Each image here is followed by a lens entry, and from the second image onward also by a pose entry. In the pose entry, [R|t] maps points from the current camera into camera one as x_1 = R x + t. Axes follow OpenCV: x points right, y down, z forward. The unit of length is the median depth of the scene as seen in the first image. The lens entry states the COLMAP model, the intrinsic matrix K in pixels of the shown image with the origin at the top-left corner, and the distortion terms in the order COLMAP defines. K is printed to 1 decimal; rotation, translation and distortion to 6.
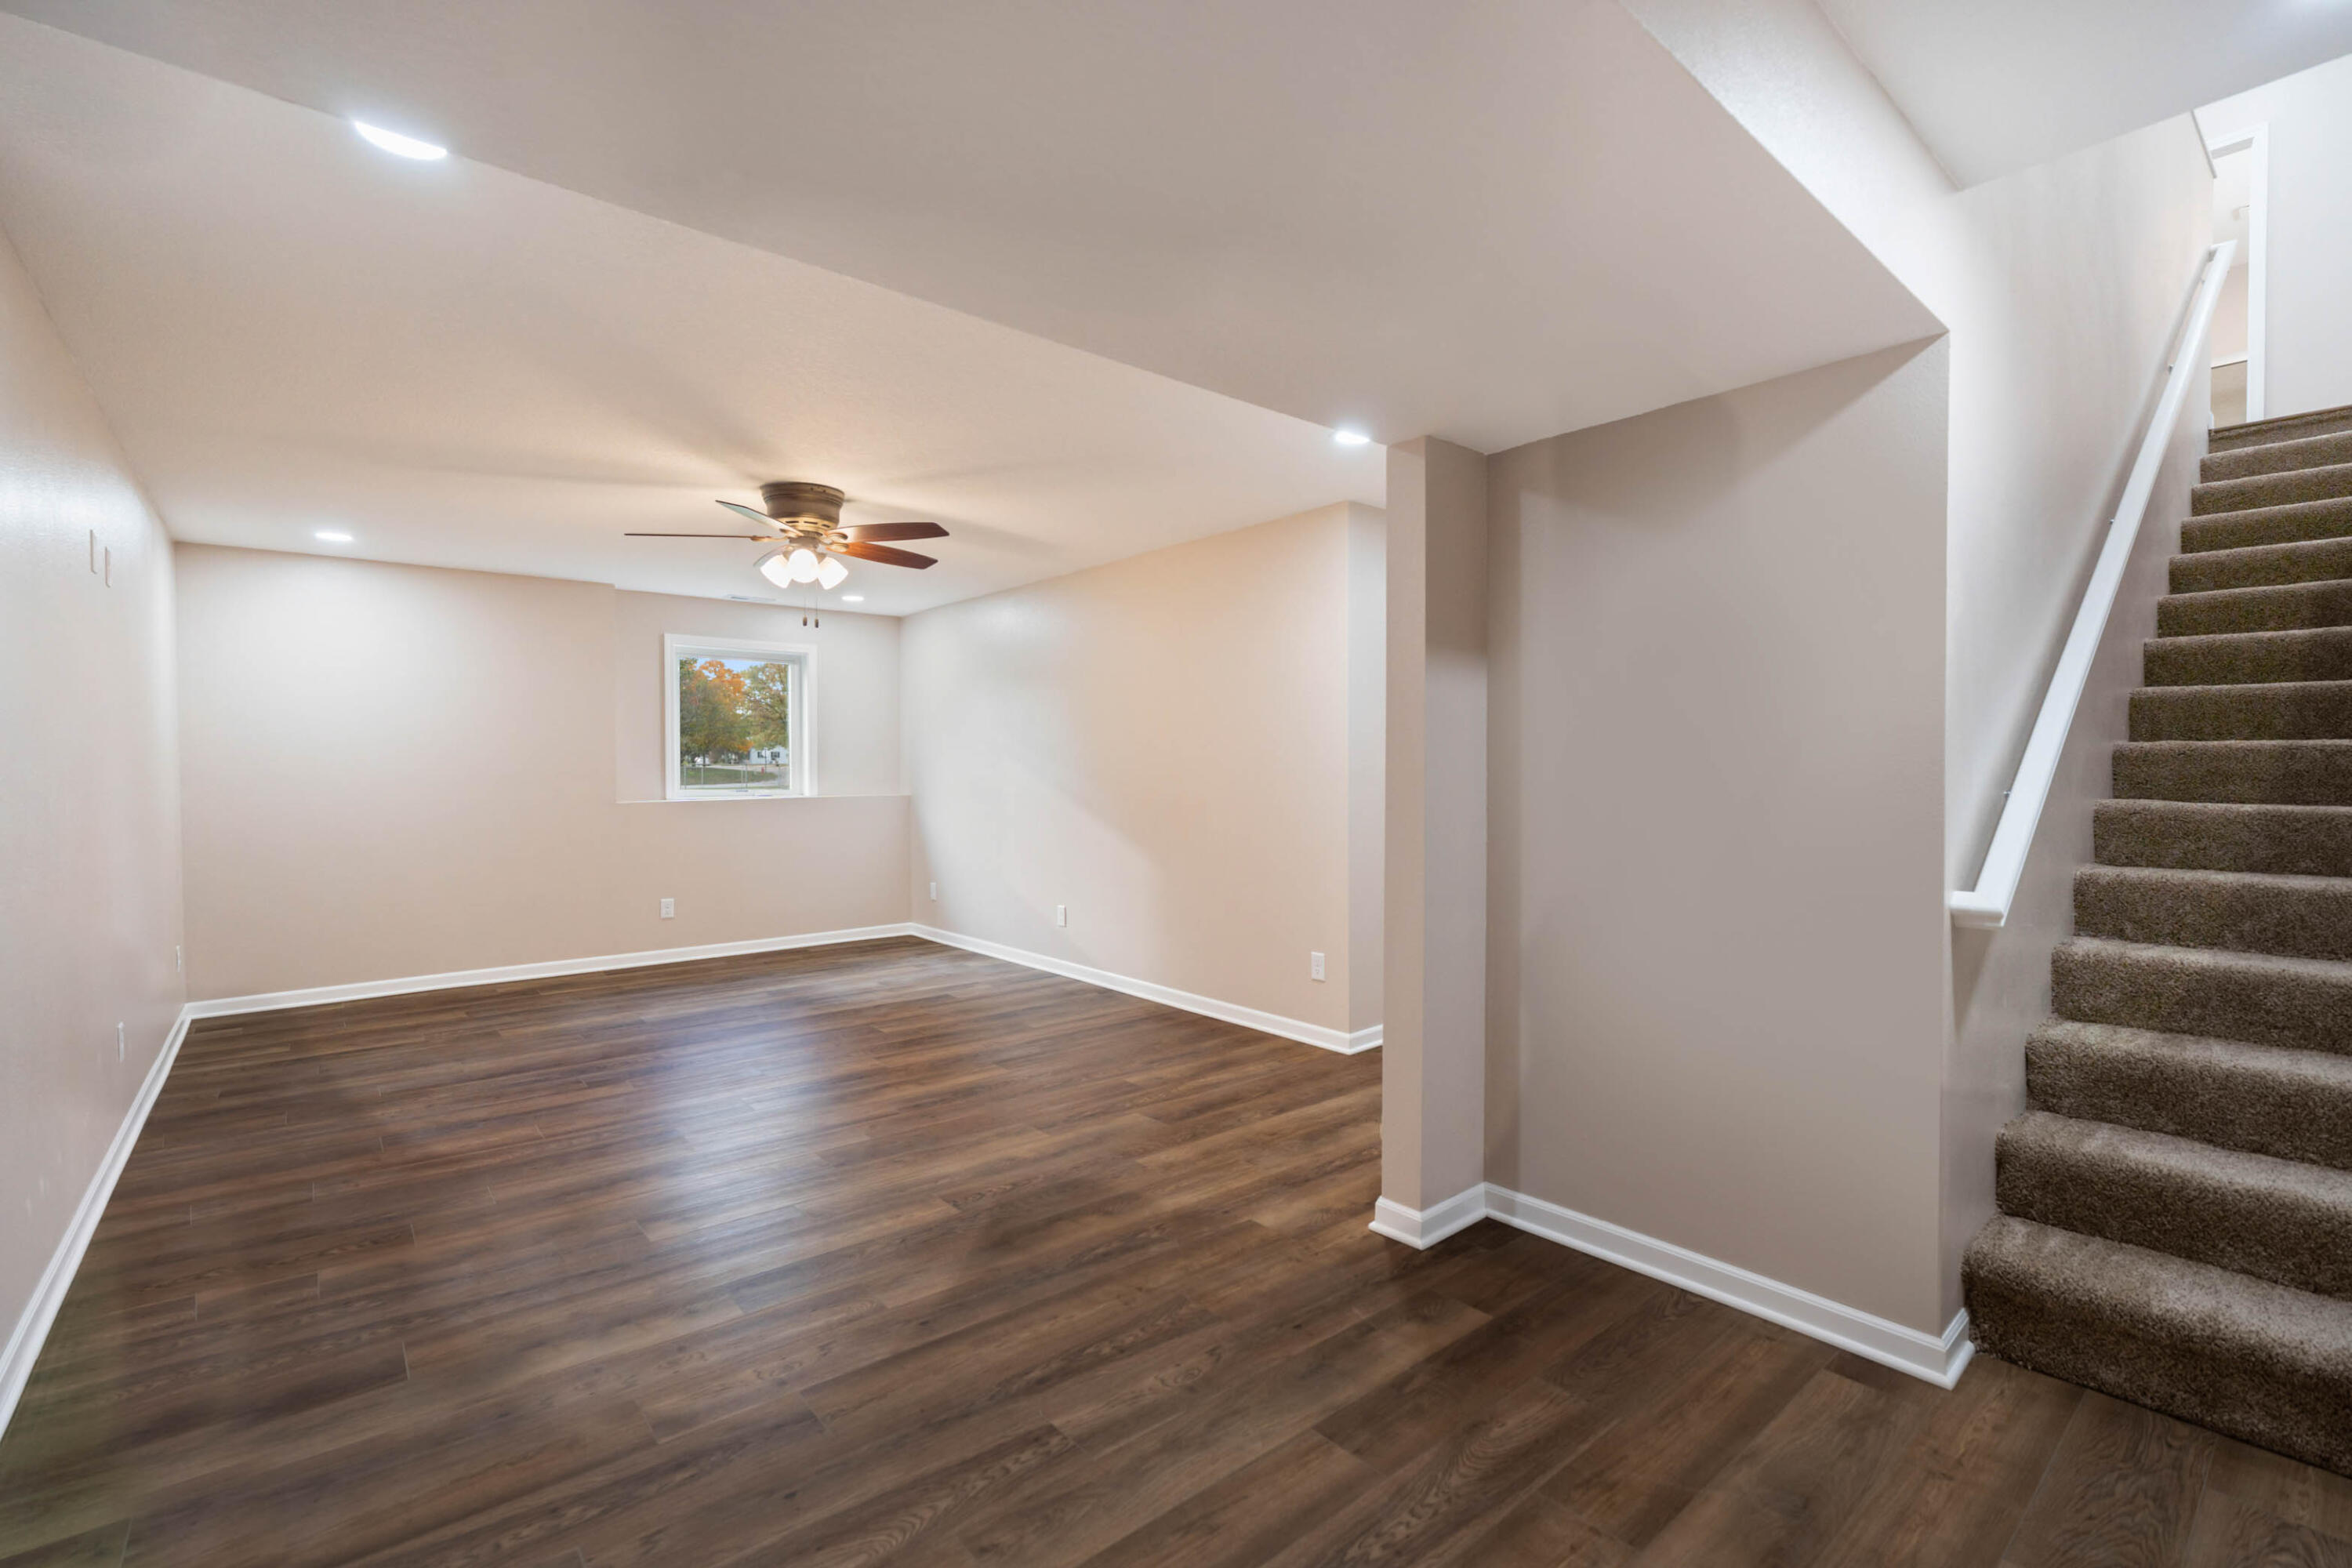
lens RADIAL K [[1046.0, 0, 1177.2], [0, 1046.0, 781.7], [0, 0, 1]] dist [-0.000002, 0.000038]
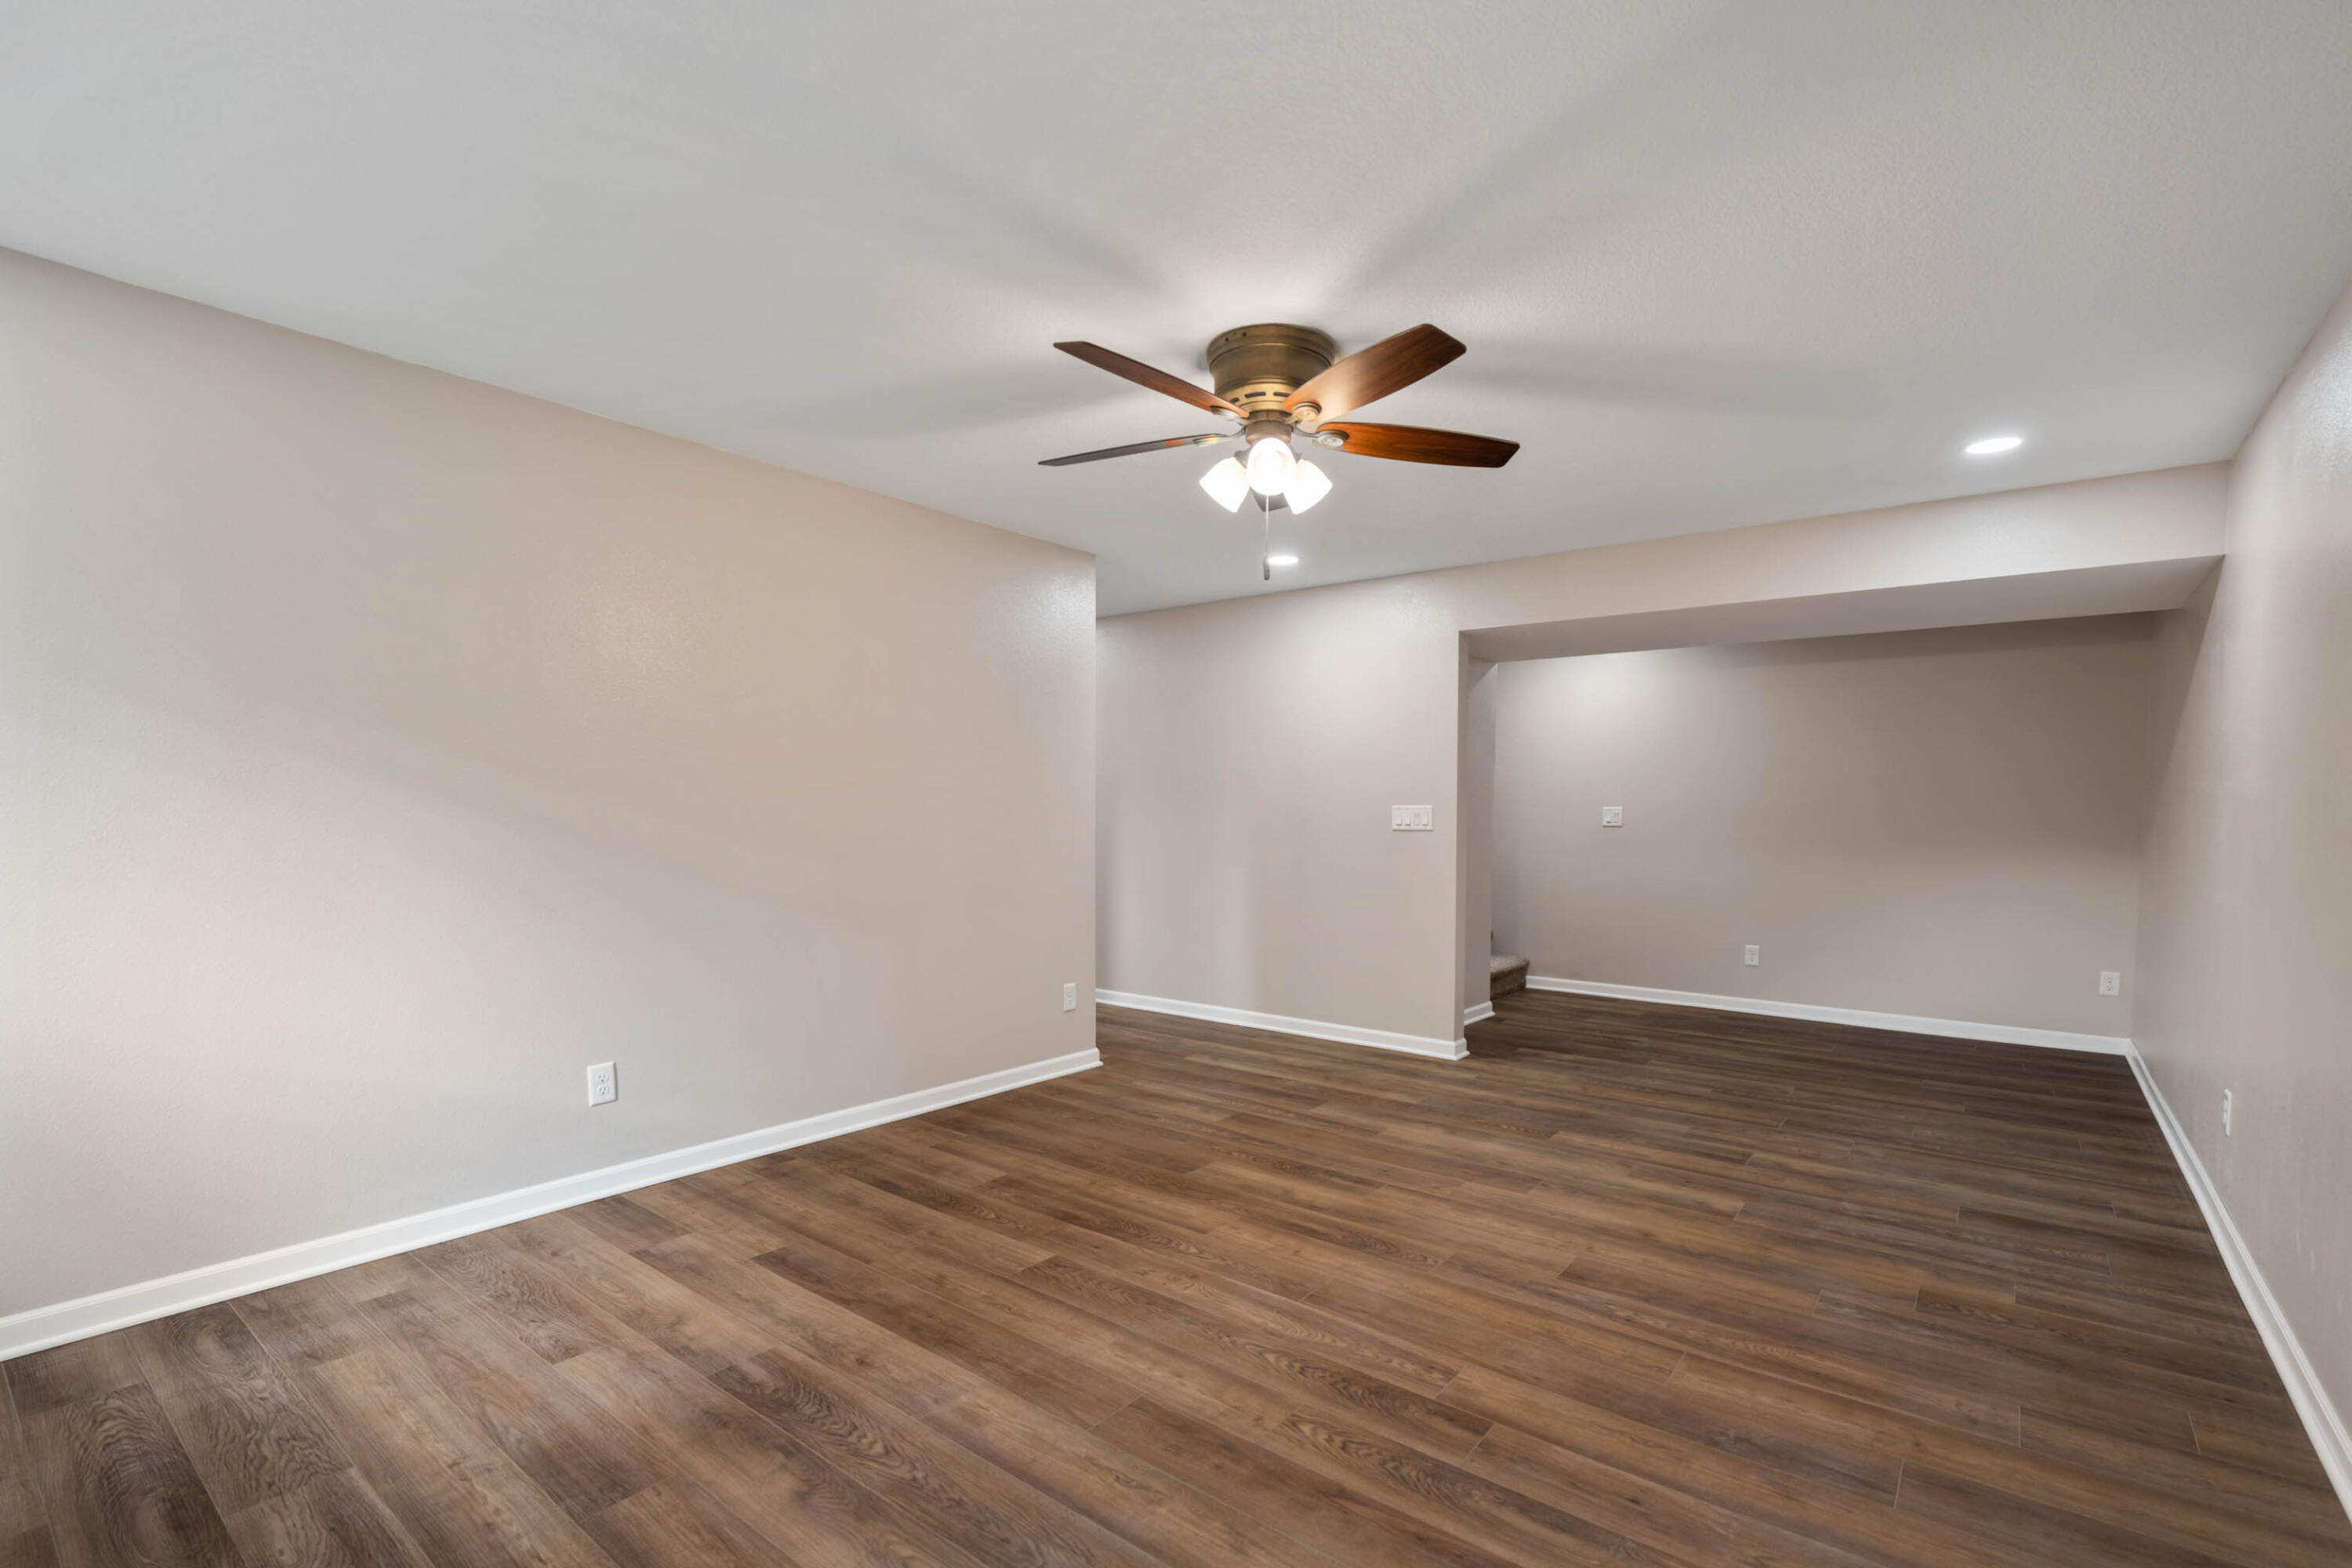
lens RADIAL K [[1046.0, 0, 1177.4], [0, 1046.0, 792.5], [0, 0, 1]] dist [-0.000002, 0.000038]
pose [[-0.200756, 0.016755, 0.979498, -1.245567], [0.003656, 0.999860, -0.016354, -0.015691], [-0.979635, 0.000298, -0.200789, 1.500037]]
